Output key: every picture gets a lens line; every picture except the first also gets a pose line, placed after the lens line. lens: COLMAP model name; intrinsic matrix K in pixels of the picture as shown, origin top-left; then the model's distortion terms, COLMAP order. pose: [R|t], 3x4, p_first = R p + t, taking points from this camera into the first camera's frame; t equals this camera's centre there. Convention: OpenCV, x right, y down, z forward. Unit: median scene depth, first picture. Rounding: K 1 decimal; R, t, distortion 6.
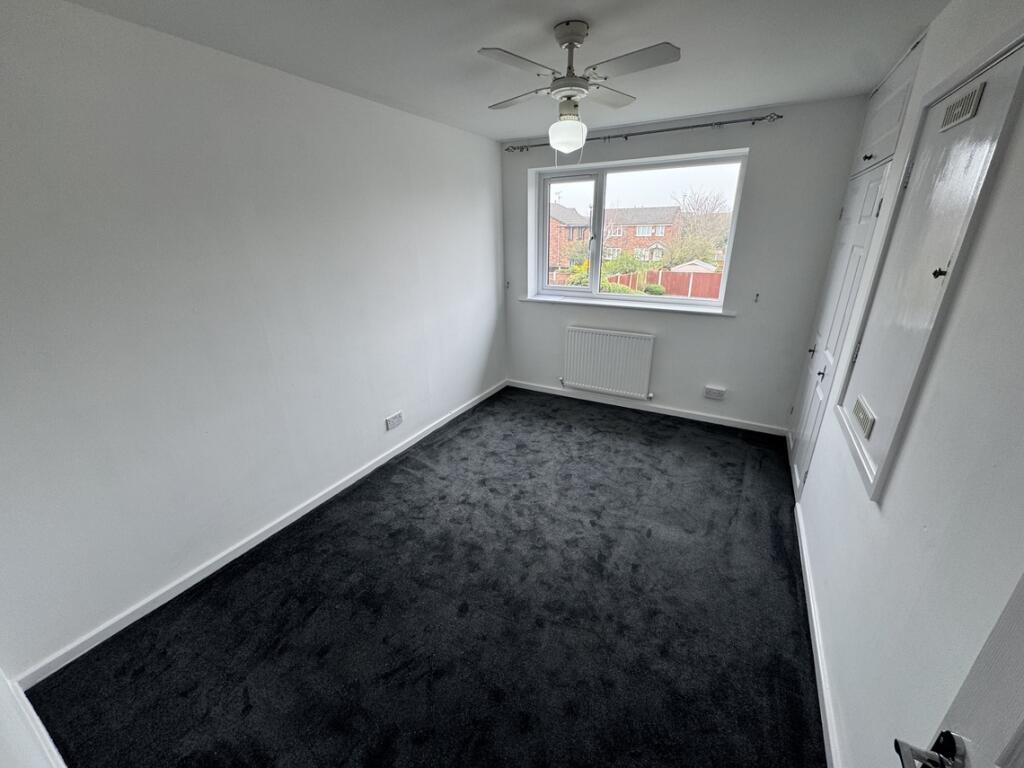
lens RADIAL K [[406.5, 0, 511.9], [0, 406.5, 381.3], [0, 0, 1]] dist [-0.003545, 0.000220]
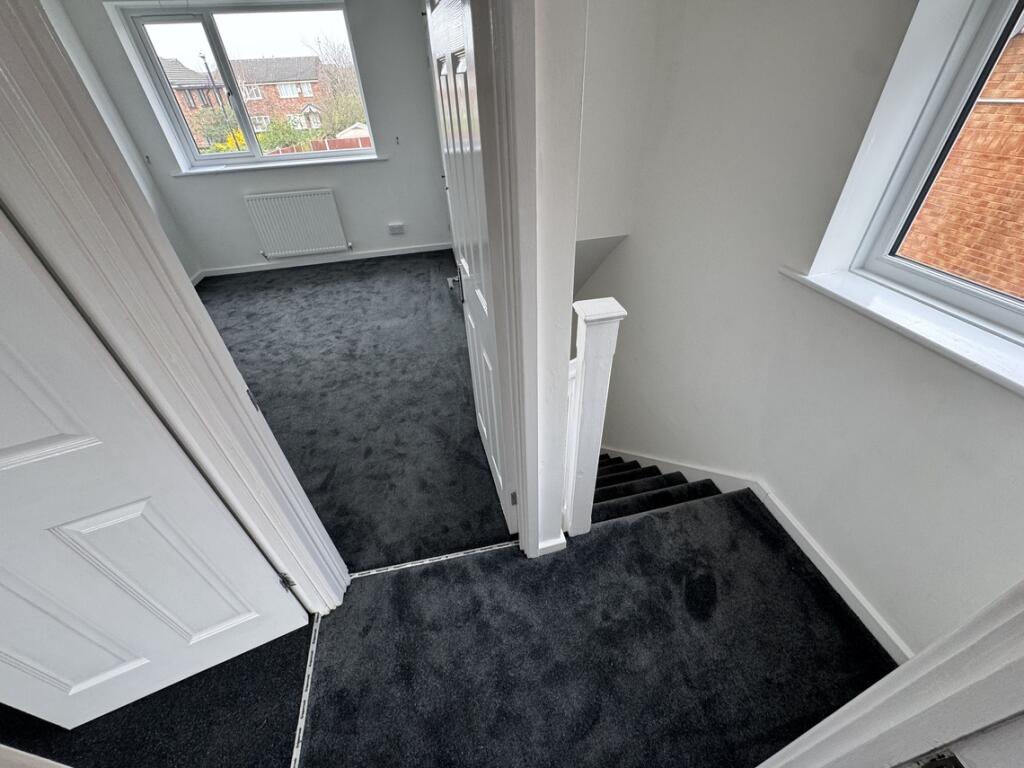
lens RADIAL K [[406.5, 0, 511.9], [0, 406.5, 381.3], [0, 0, 1]] dist [-0.003545, 0.000220]
pose [[0.752966, -0.408363, 0.516026, -0.089654], [0.256845, 0.904340, 0.340880, 0.137998], [-0.605866, -0.124132, 0.785823, -0.313505]]
